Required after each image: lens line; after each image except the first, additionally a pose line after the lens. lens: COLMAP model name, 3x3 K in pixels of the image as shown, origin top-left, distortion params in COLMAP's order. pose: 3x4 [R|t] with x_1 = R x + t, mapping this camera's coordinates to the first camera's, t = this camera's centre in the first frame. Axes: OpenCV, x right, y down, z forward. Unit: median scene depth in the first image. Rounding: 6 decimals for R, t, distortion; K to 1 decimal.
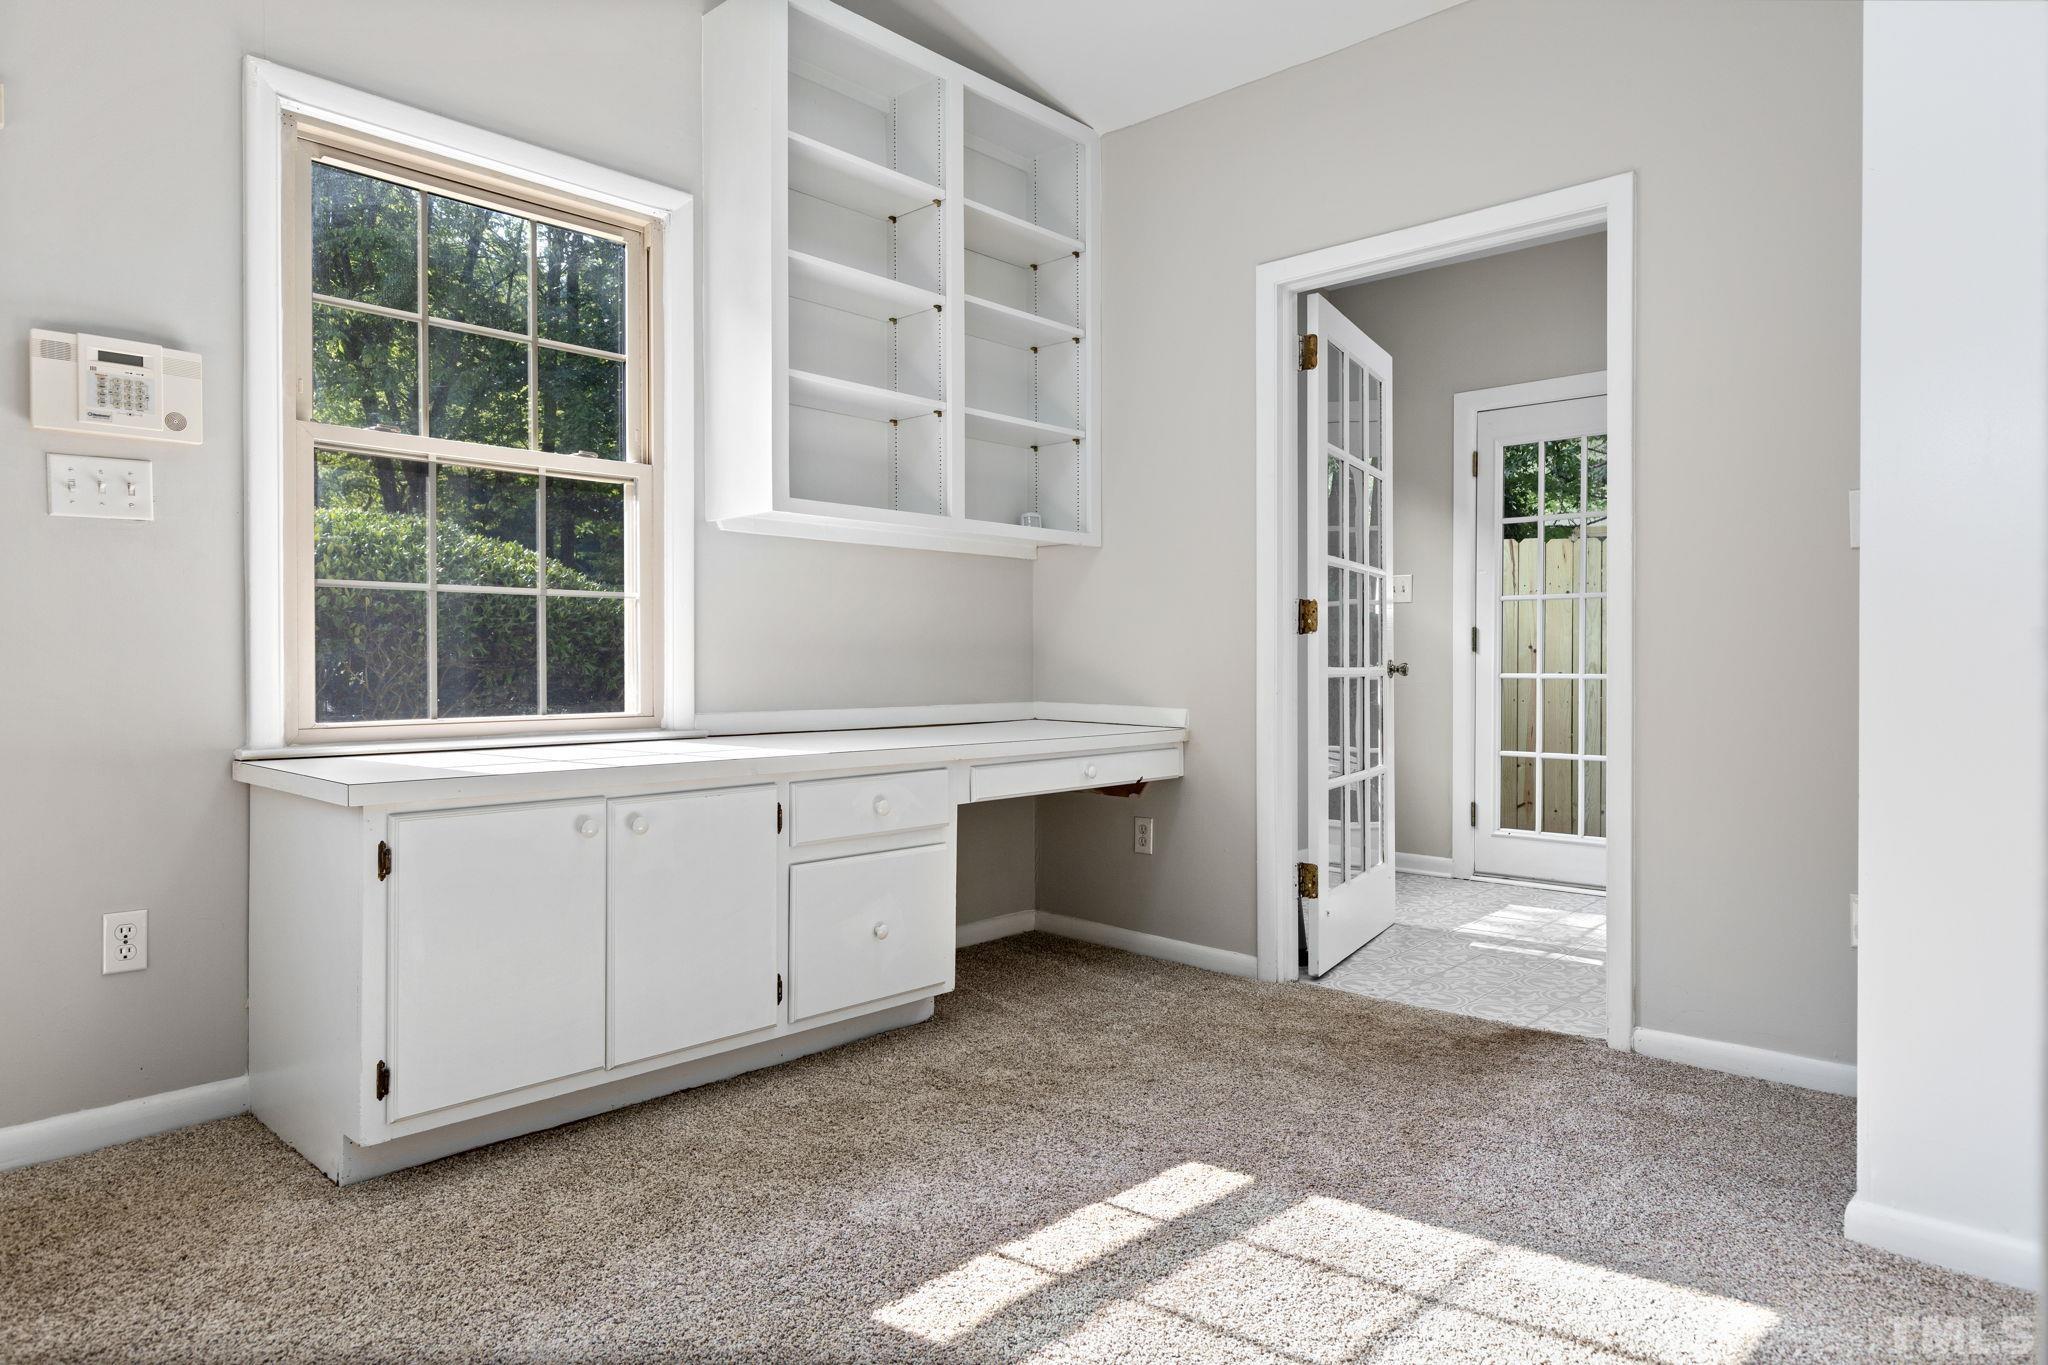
lens RADIAL K [[1240.2, 0, 1024.7], [0, 1240.2, 661.4], [0, 0, 1]] dist [0.007432, -0.000121]
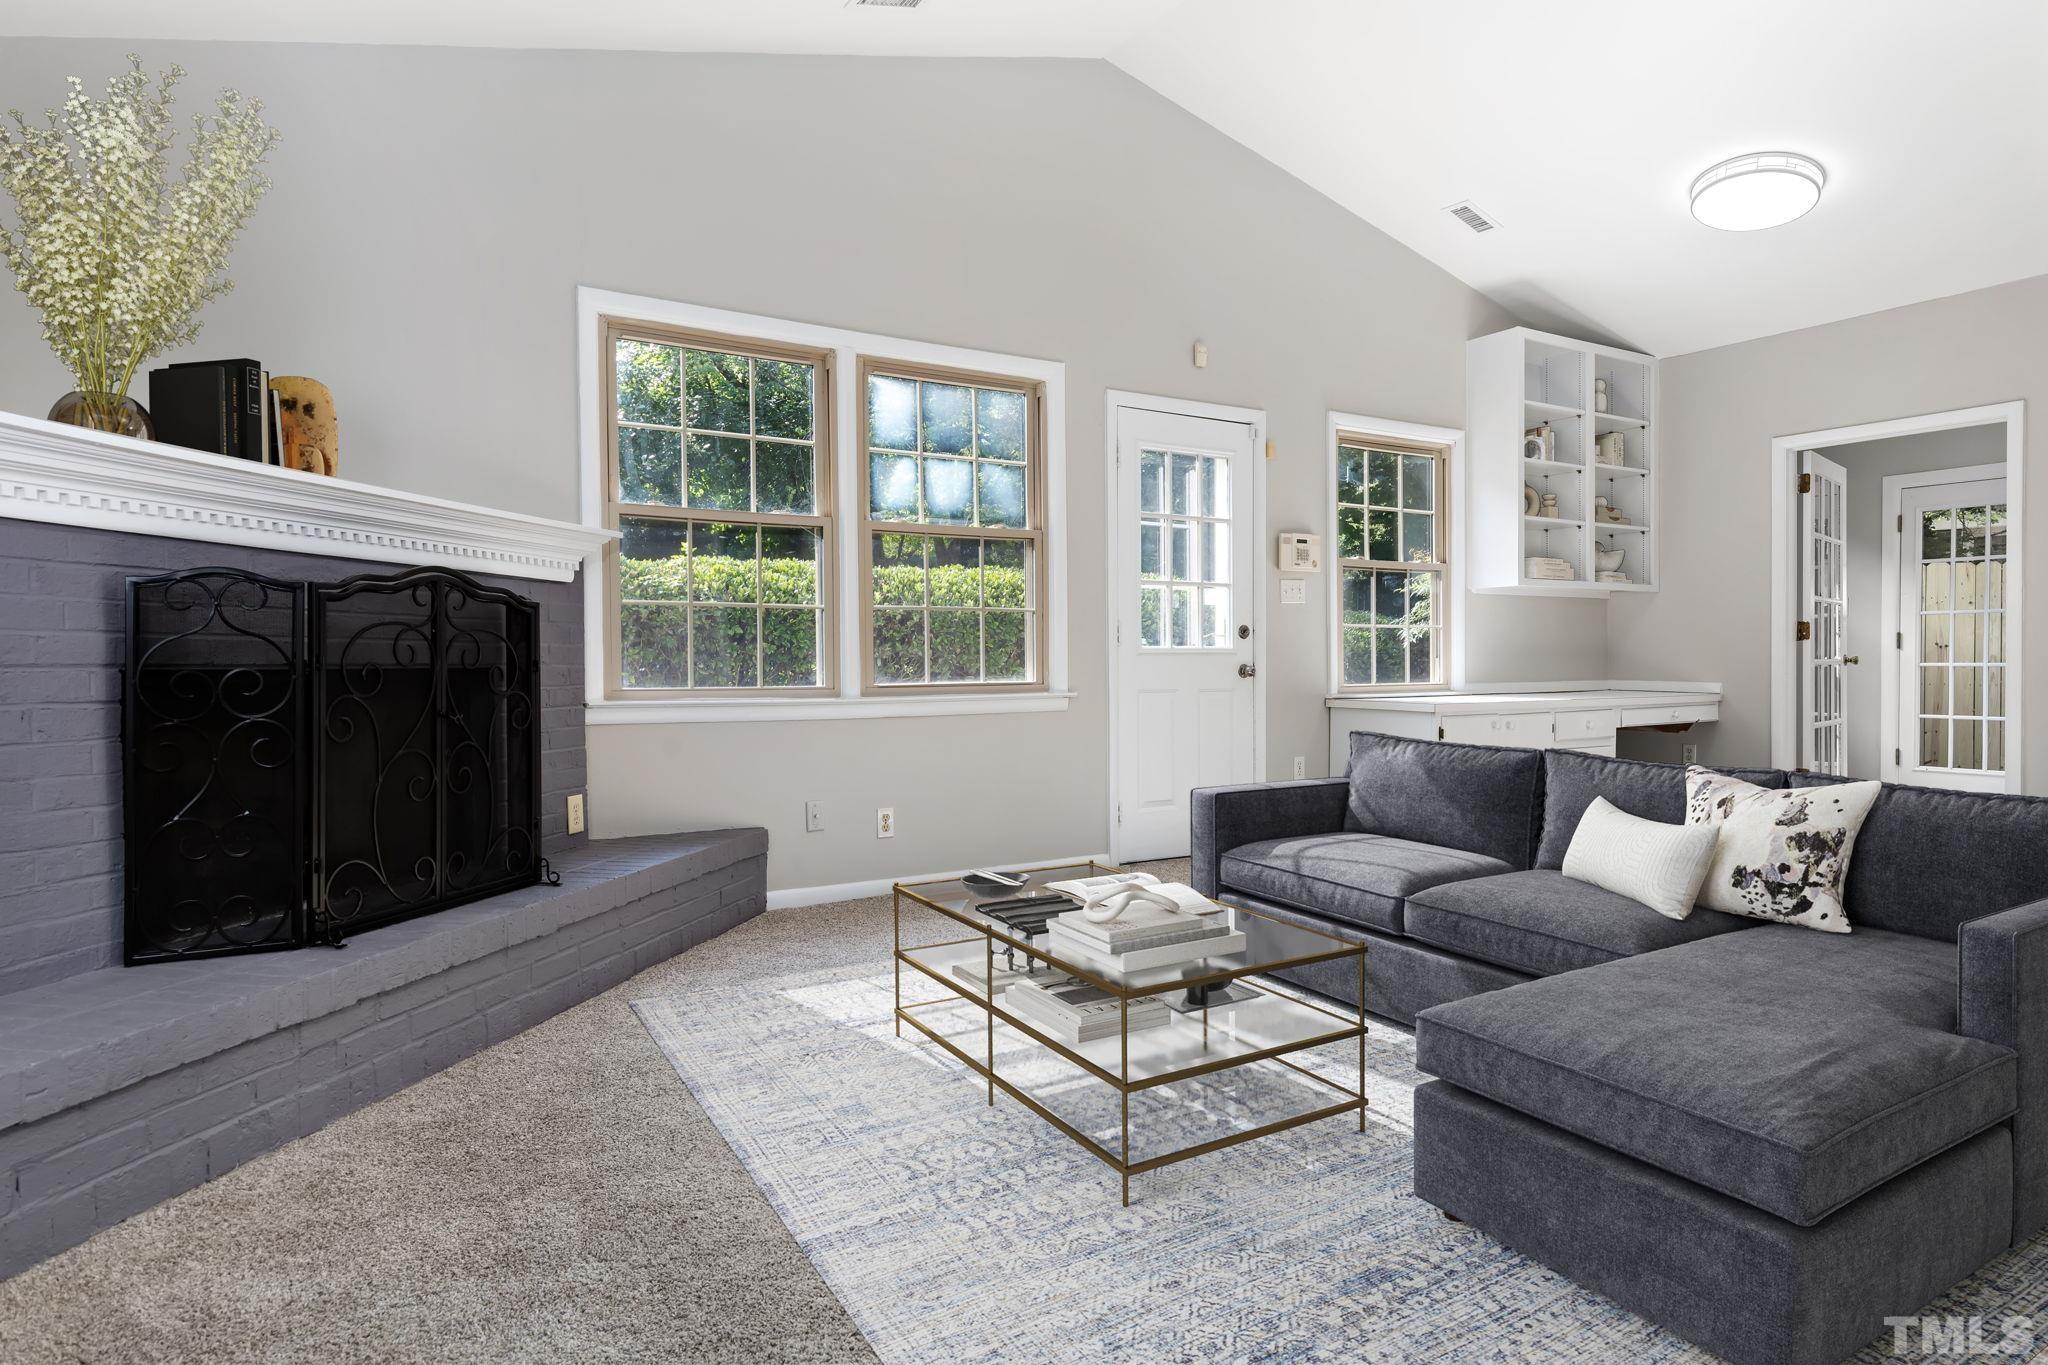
lens RADIAL K [[1087.6, 0, 1016.0], [0, 1087.6, 659.4], [0, 0, 1]] dist [-0.001701, -0.001826]
pose [[0.955401, -0.002285, -0.295302, -0.374112], [0.004127, 0.999976, 0.005616, -0.008185], [0.295282, -0.006584, 0.955388, -0.788305]]
